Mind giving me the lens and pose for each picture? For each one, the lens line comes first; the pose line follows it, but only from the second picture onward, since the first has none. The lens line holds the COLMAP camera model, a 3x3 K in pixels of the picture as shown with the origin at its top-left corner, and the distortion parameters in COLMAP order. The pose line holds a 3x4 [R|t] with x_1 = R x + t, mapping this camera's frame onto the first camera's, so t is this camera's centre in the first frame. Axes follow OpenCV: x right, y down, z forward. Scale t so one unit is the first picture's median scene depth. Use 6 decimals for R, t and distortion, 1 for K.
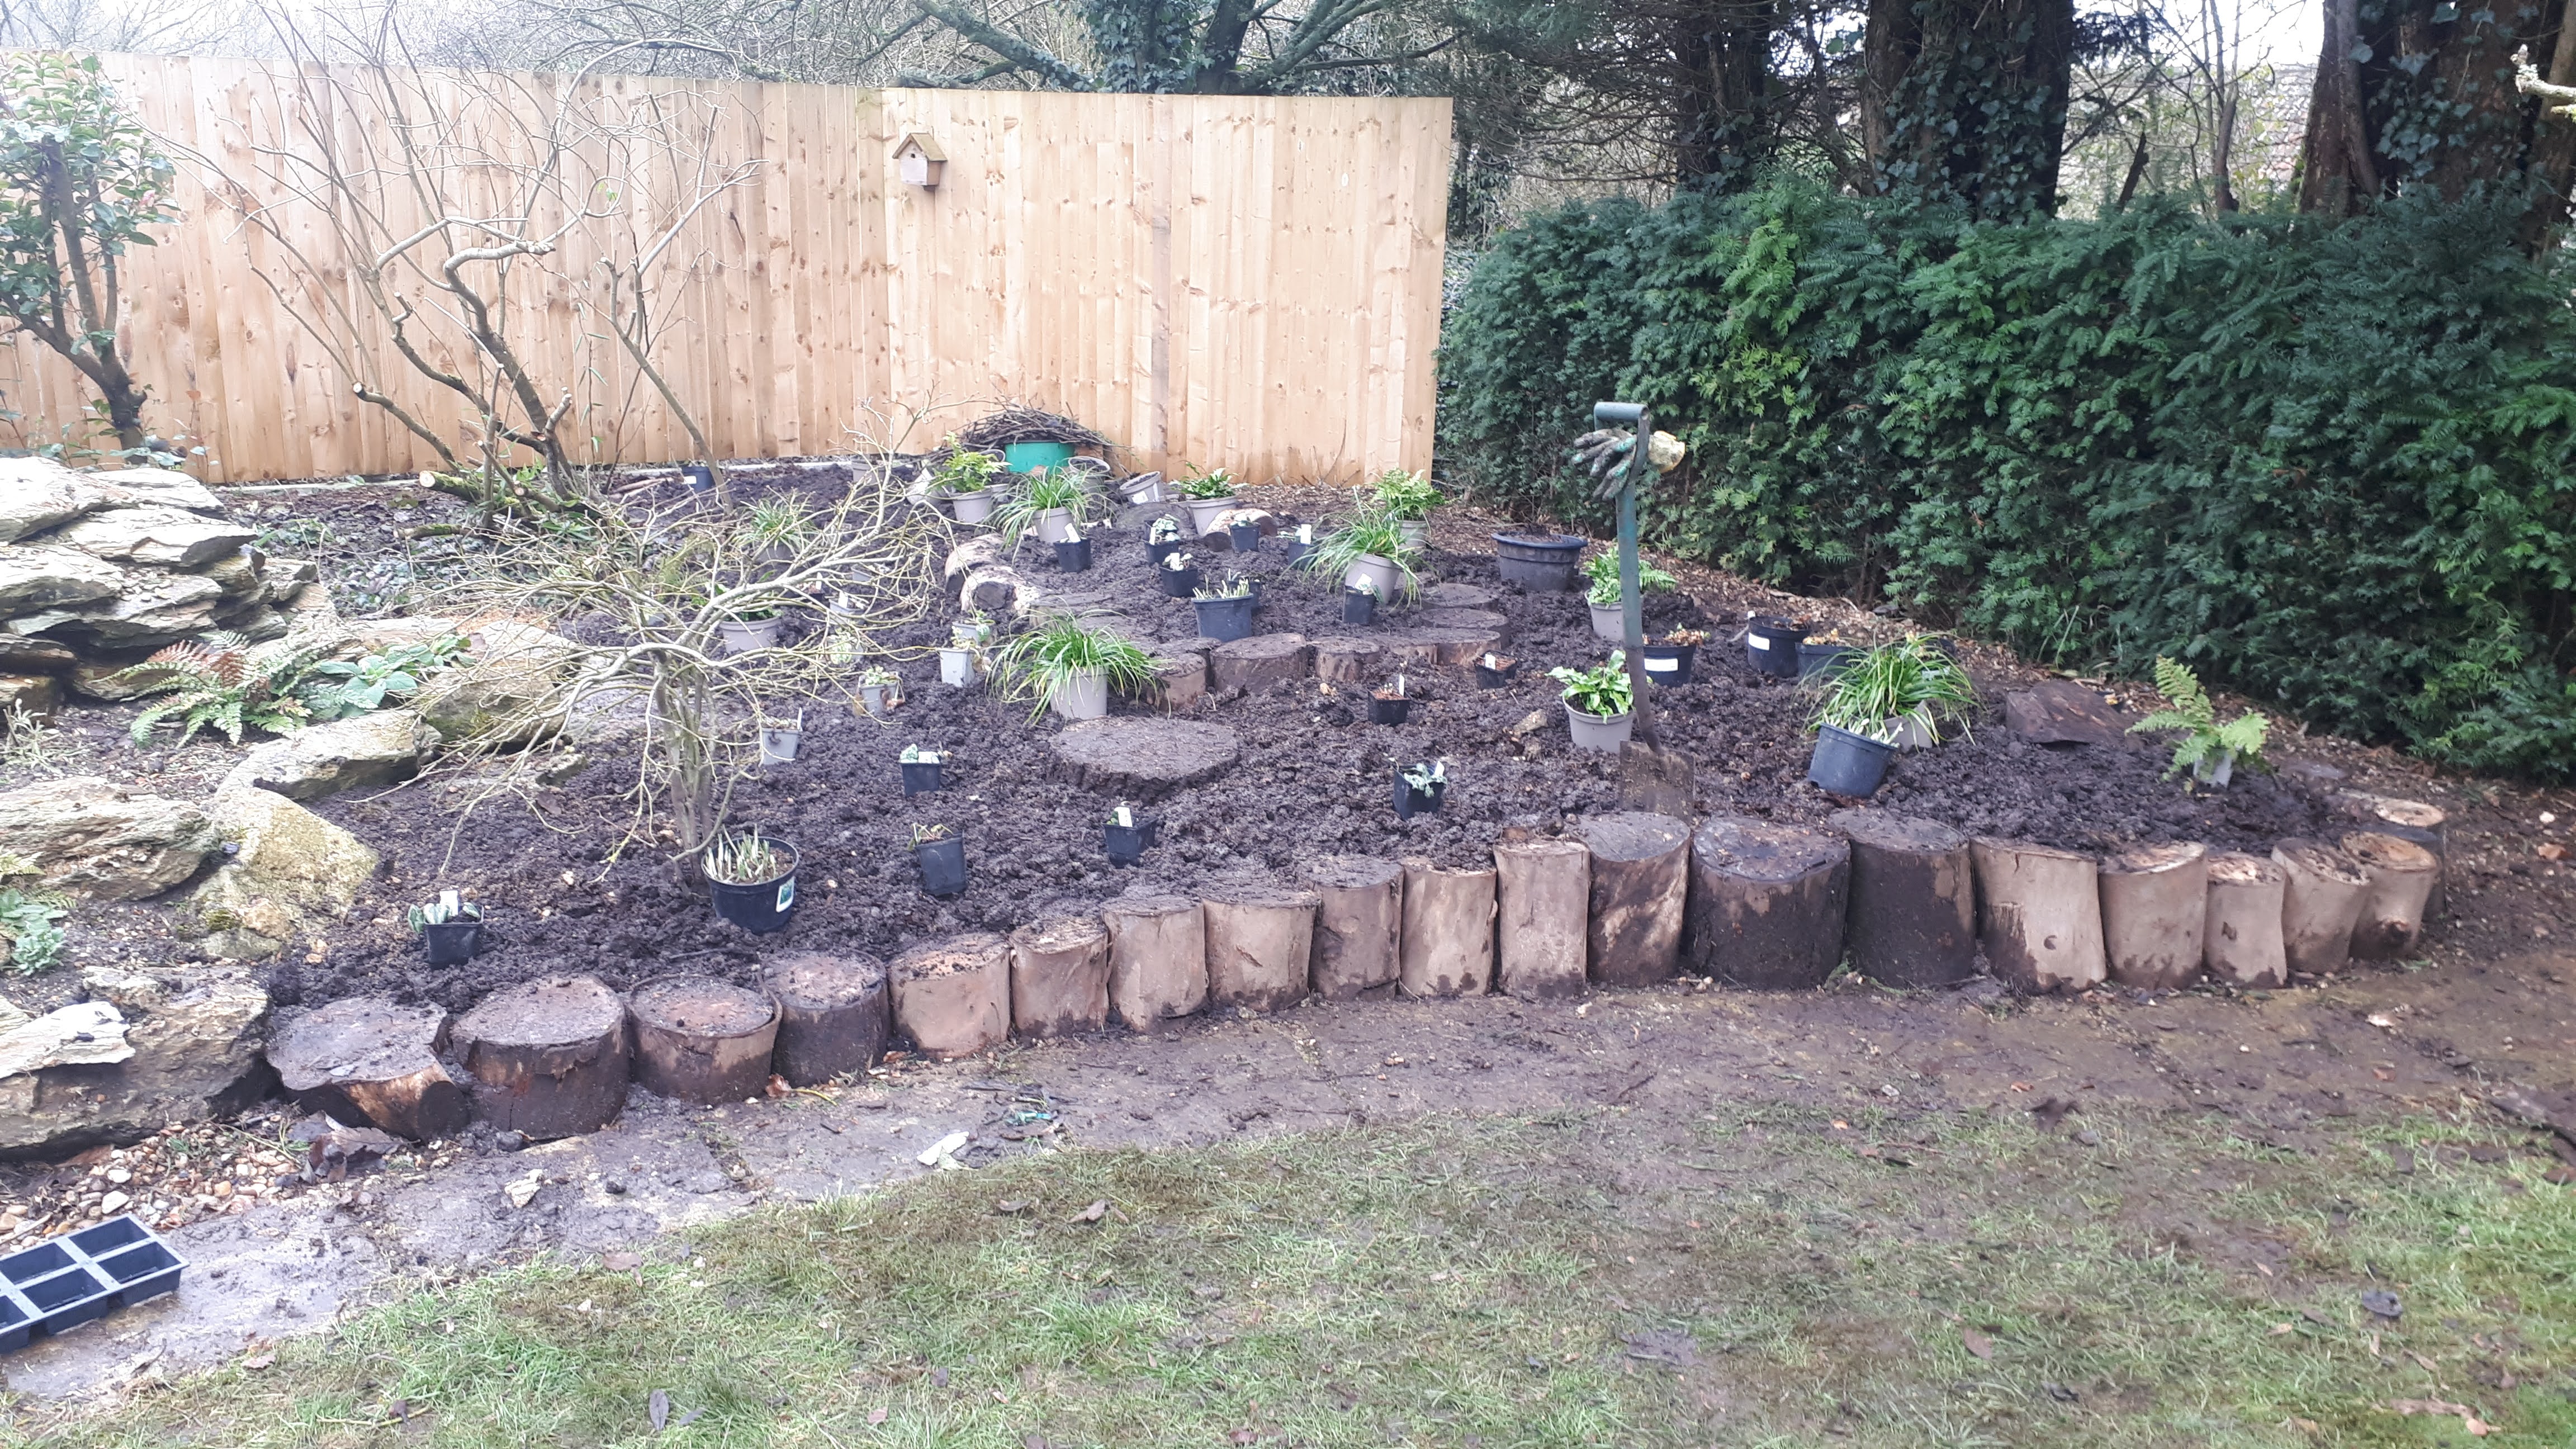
lens RADIAL K [[2031.4, 0, 1289.3], [0, 2031.4, 744.5], [0, 0, 1]] dist [0.022247, -0.056494]
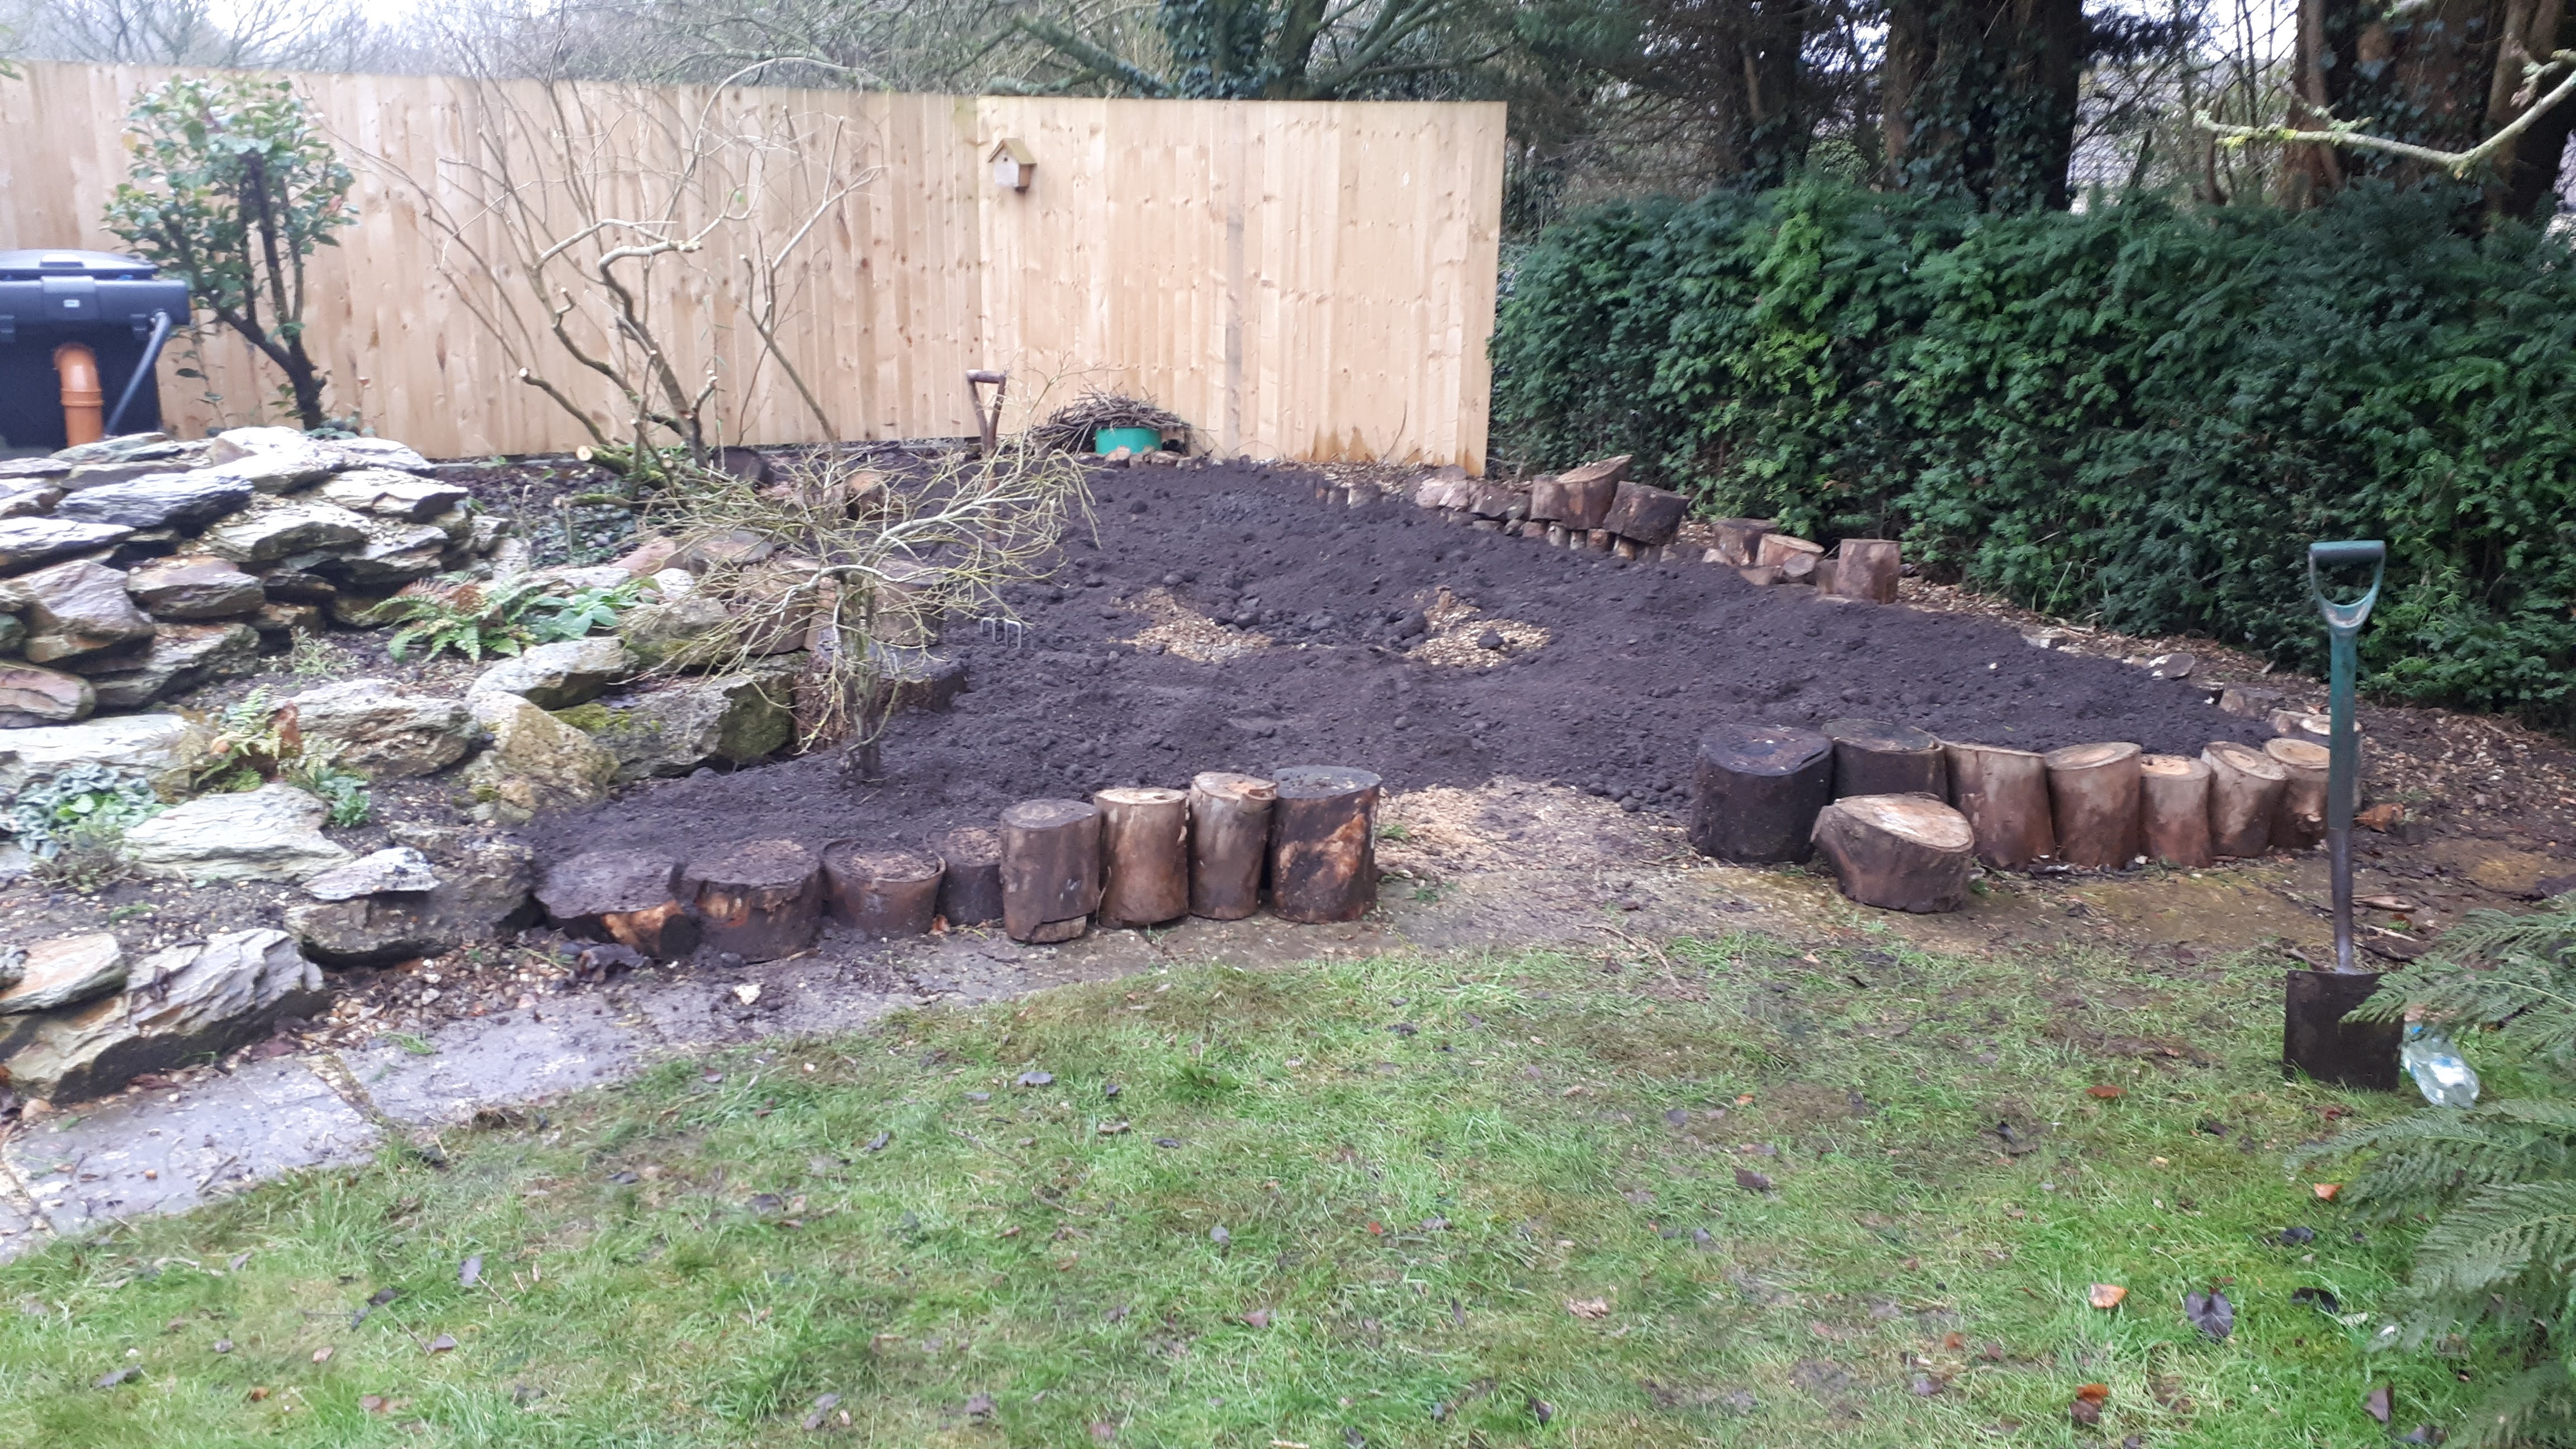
lens RADIAL K [[2031.4, 0, 1281.1], [0, 2031.4, 717.0], [0, 0, 1]] dist [0.022247, -0.056494]
pose [[0.999416, 0.001711, -0.034126, -0.002239], [-0.002089, 0.999937, -0.011035, 0.026131], [0.034105, 0.011100, 0.999357, -0.103209]]
